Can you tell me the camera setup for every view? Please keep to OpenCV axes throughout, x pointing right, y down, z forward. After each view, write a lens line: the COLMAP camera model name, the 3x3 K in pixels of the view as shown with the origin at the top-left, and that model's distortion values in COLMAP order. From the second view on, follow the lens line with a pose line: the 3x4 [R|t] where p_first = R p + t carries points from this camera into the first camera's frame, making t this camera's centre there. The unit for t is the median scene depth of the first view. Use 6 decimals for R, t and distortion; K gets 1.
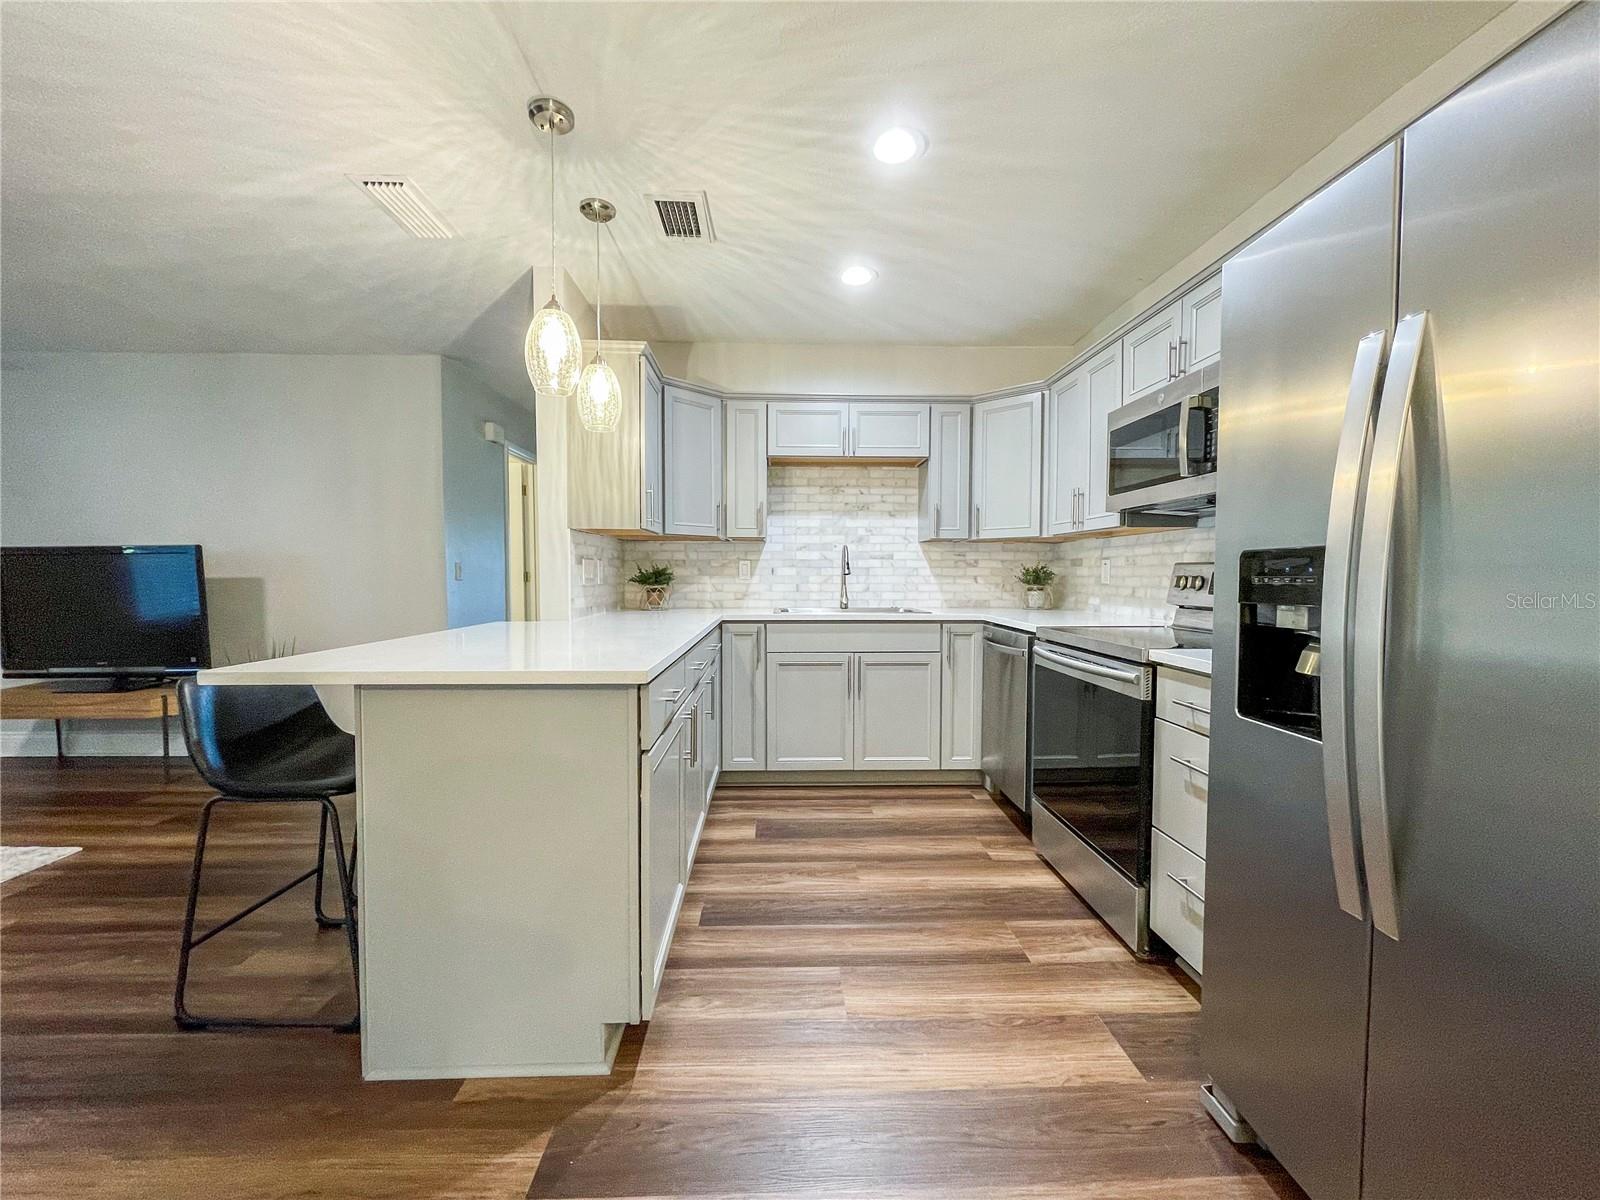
lens RADIAL K [[646.9, 0, 800.0], [0, 646.9, 600.0], [0, 0, 1]] dist [-0.004942, 0.000104]
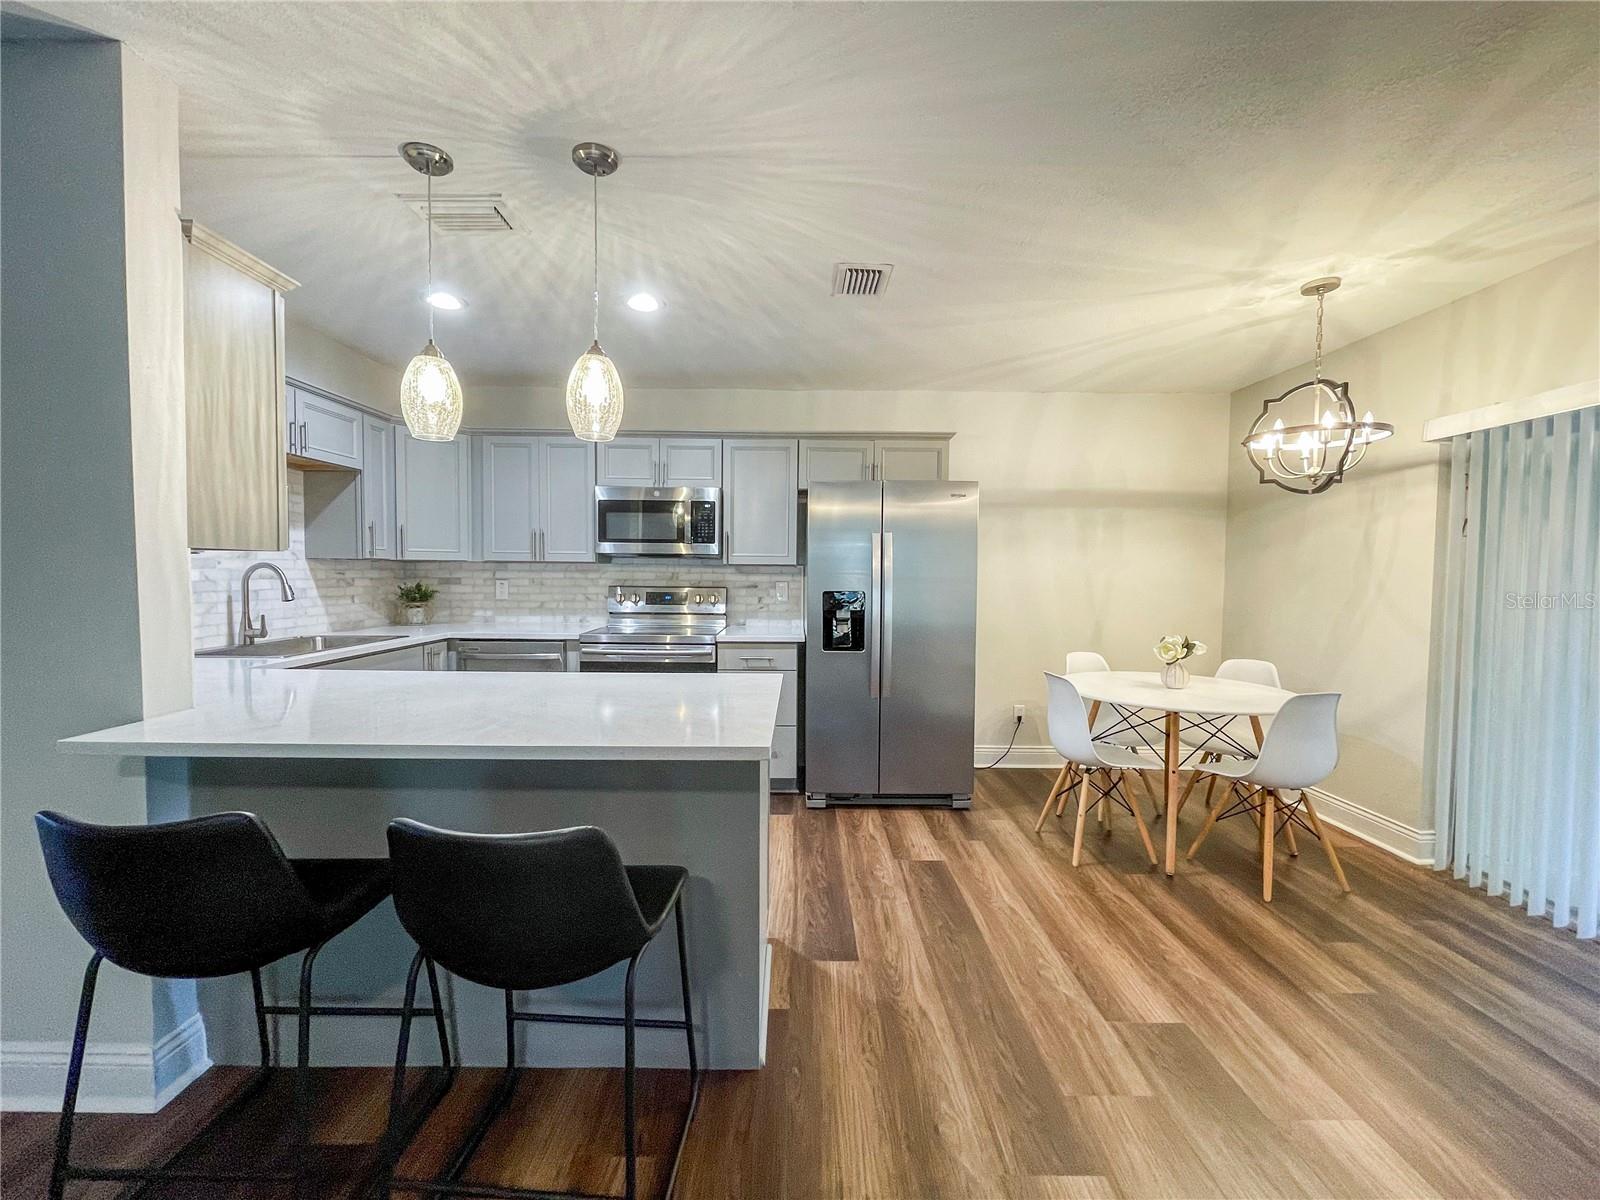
lens RADIAL K [[646.9, 0, 800.0], [0, 646.9, 600.0], [0, 0, 1]] dist [-0.004942, 0.000104]
pose [[0.034344, -0.046014, 0.998350, -0.768353], [0.032228, 0.998471, 0.044911, -0.061305], [-0.998890, 0.030633, 0.035774, 0.371882]]
